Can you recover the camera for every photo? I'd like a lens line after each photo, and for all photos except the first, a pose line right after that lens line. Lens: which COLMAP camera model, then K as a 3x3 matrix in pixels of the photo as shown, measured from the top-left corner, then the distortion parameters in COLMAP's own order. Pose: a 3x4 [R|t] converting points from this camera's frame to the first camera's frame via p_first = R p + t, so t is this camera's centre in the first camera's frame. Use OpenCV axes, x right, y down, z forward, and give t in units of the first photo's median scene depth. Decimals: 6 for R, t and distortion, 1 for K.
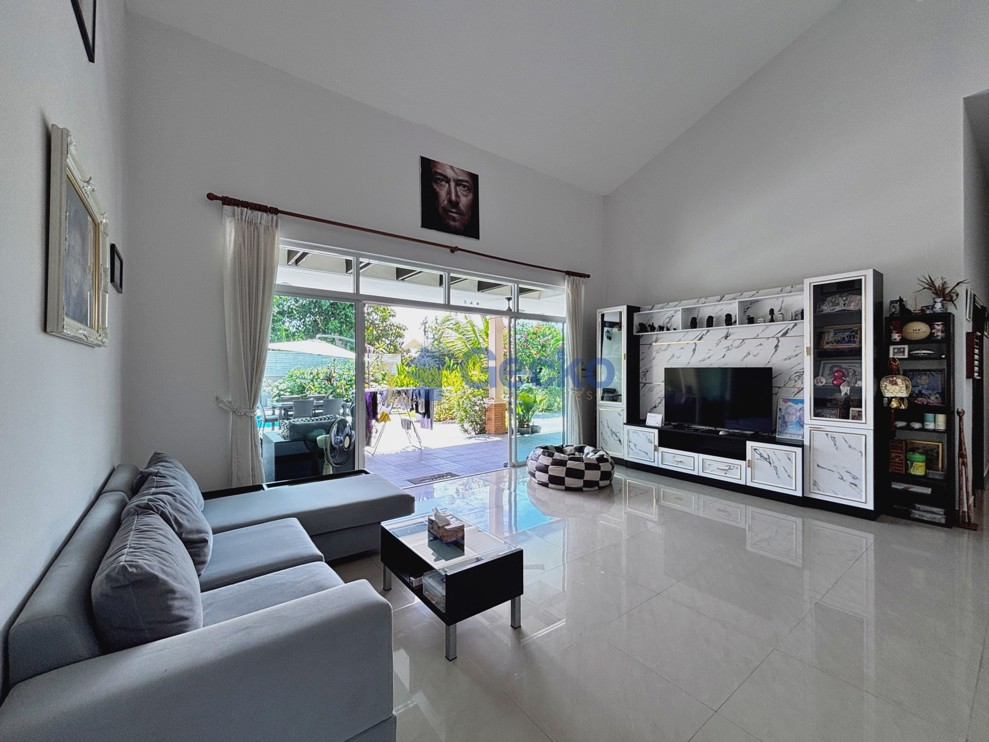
lens RADIAL K [[414.4, 0, 494.5], [0, 414.4, 371.0], [0, 0, 1]] dist [-0.011643, -0.000074]
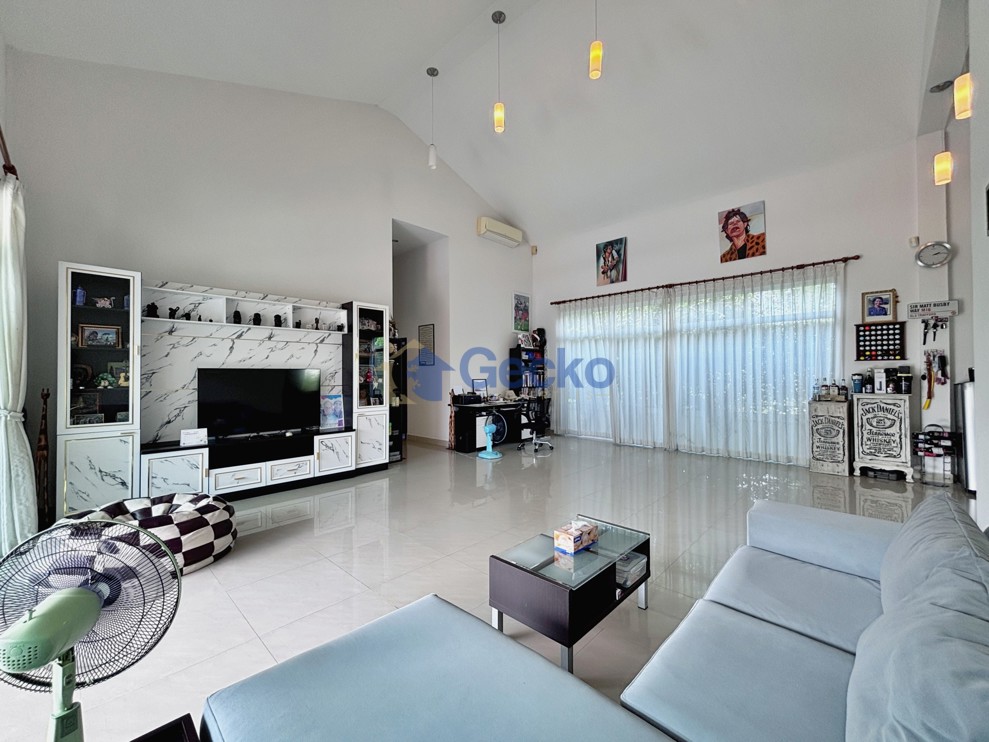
lens RADIAL K [[402.5, 0, 494.5], [0, 402.5, 371.0], [0, 0, 1]] dist [0.002010, -0.000206]
pose [[-0.160315, 0.000742, 0.987066, -0.473669], [0.001319, 0.999999, -0.000537, -0.002031], [-0.987065, 0.001216, -0.160316, 0.636663]]
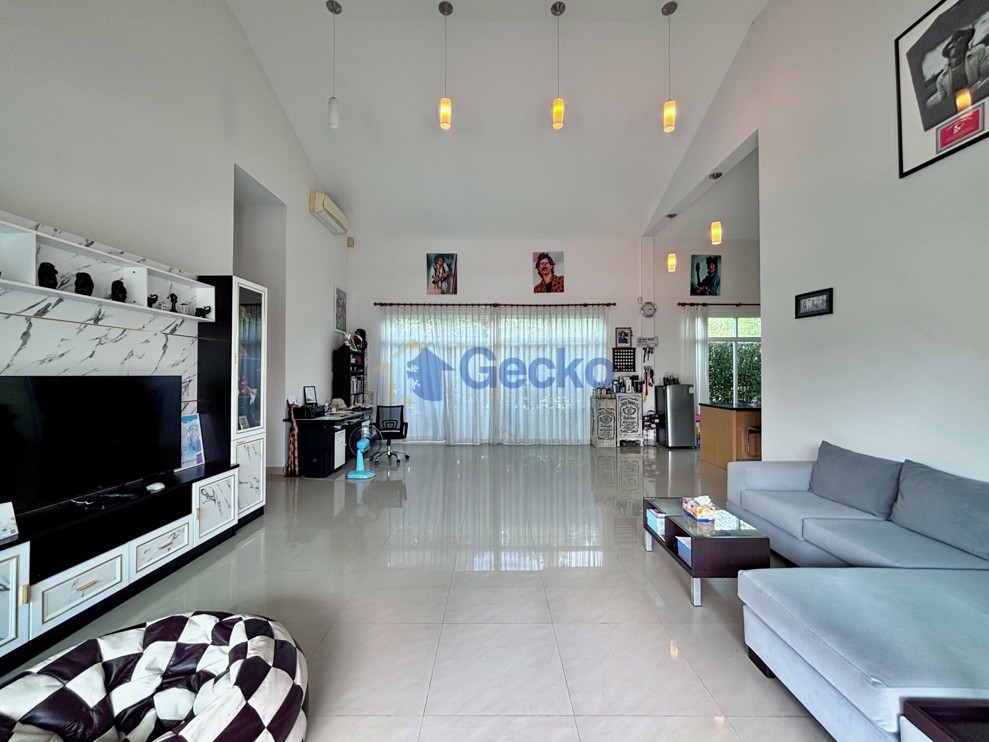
lens RADIAL K [[402.7, 0, 494.5], [0, 402.7, 371.0], [0, 0, 1]] dist [0.015157, -0.000325]
pose [[-0.793572, -0.001511, 0.608475, -0.181063], [-0.007696, 0.999942, -0.007555, -0.014972], [-0.608428, -0.010679, -0.793537, 1.123123]]
